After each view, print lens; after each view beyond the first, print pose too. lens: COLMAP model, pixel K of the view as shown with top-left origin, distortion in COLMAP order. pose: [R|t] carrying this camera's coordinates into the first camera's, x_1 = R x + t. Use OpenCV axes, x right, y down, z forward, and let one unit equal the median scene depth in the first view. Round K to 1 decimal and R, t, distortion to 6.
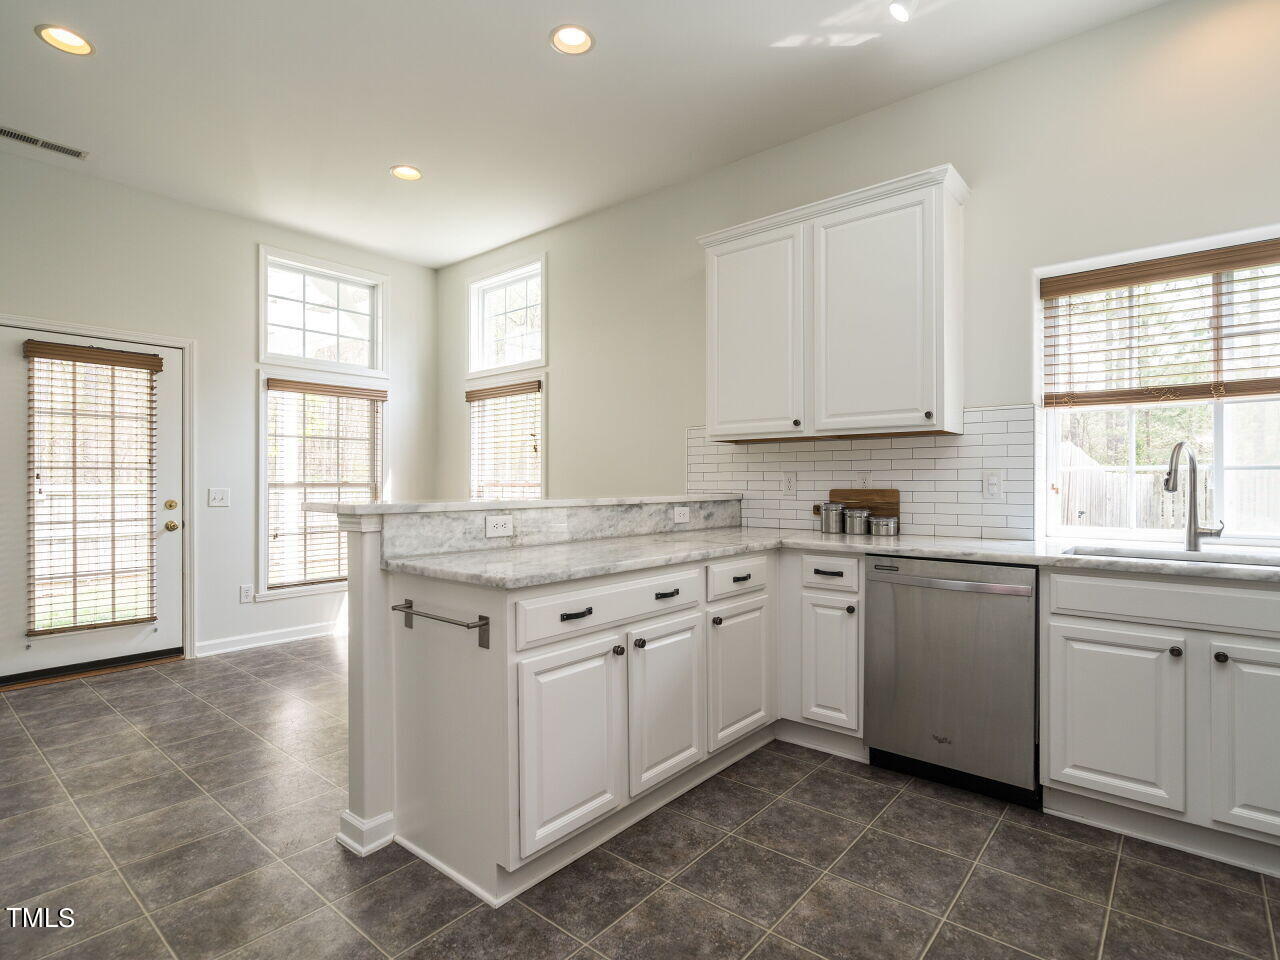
lens RADIAL K [[662.5, 0, 640.0], [0, 662.5, 480.0], [0, 0, 1]] dist [0.013303, 0.000475]
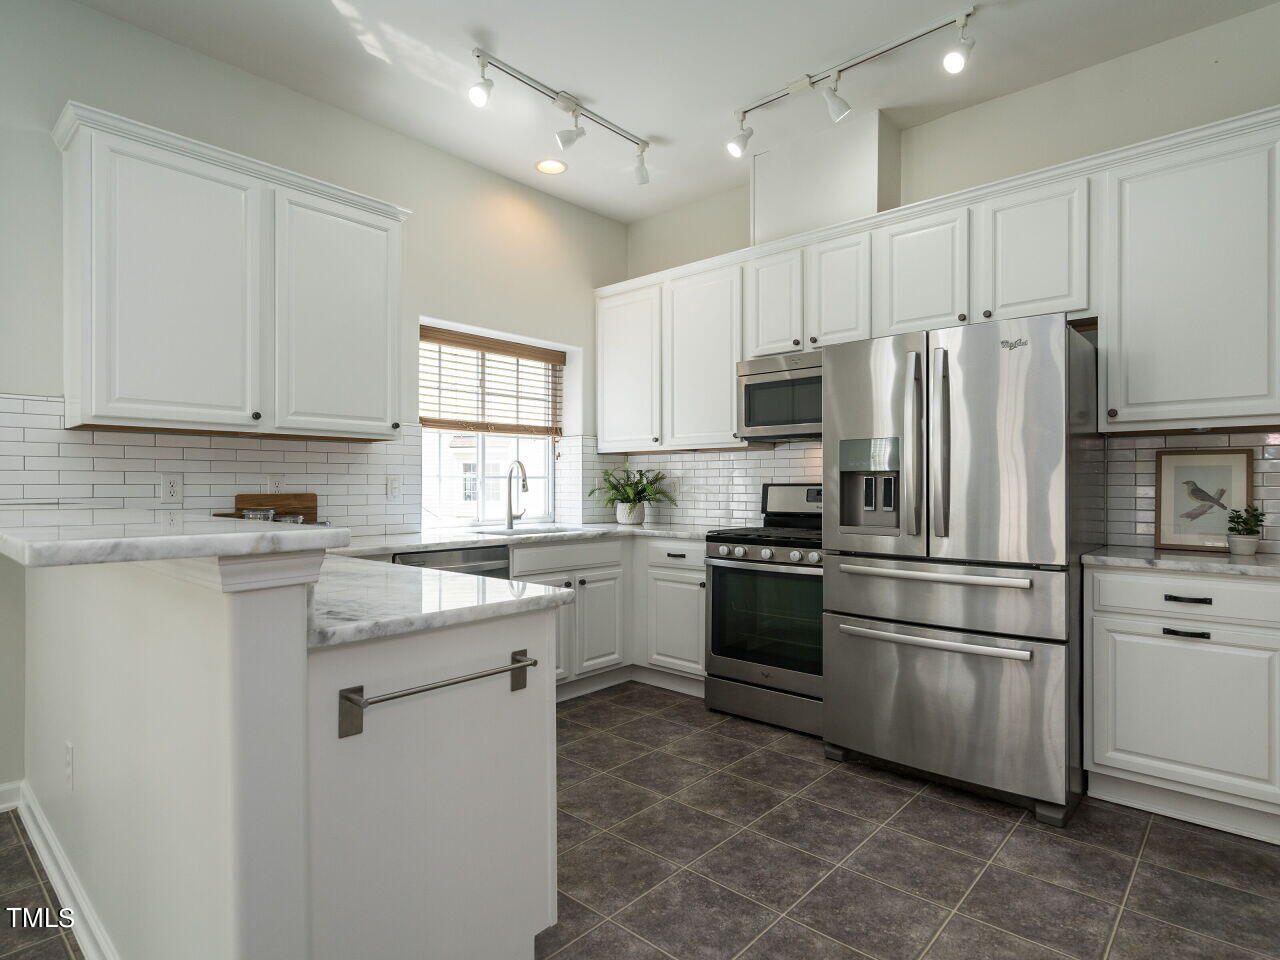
lens RADIAL K [[692.6, 0, 640.0], [0, 692.6, 480.0], [0, 0, 1]] dist [-0.000298, 0.000204]
pose [[0.038030, 0.009760, 0.999229, -0.661084], [-0.000755, 0.999952, -0.009738, 0.004067], [-0.999276, -0.000384, 0.038035, 0.513350]]
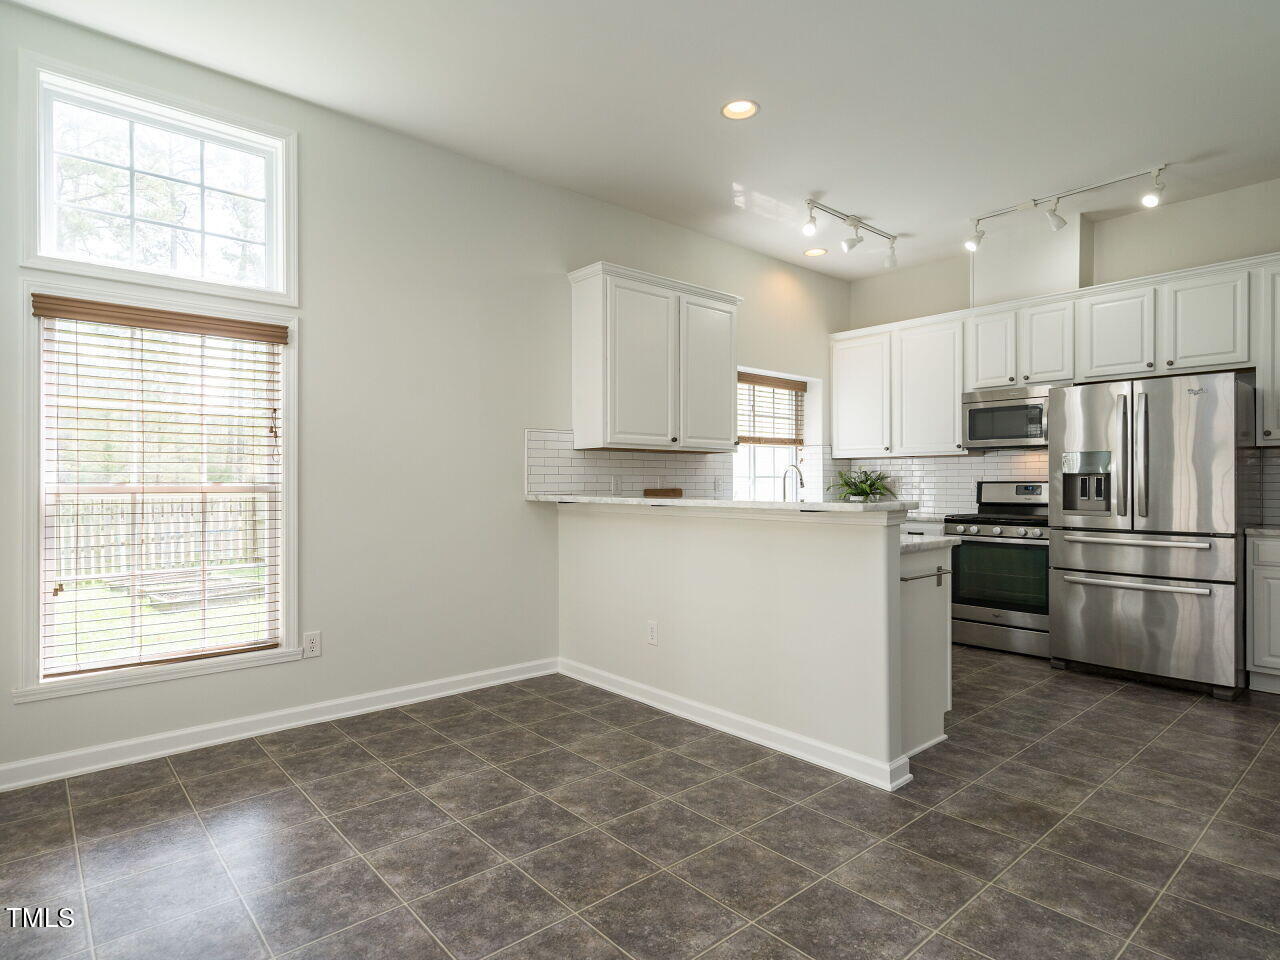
lens RADIAL K [[692.6, 0, 640.0], [0, 692.6, 480.0], [0, 0, 1]] dist [-0.000298, 0.000204]
pose [[0.165905, 0.005956, 0.986124, -1.233035], [-0.000059, 0.999982, -0.006030, 0.005062], [-0.986142, 0.000942, 0.165903, 0.890163]]
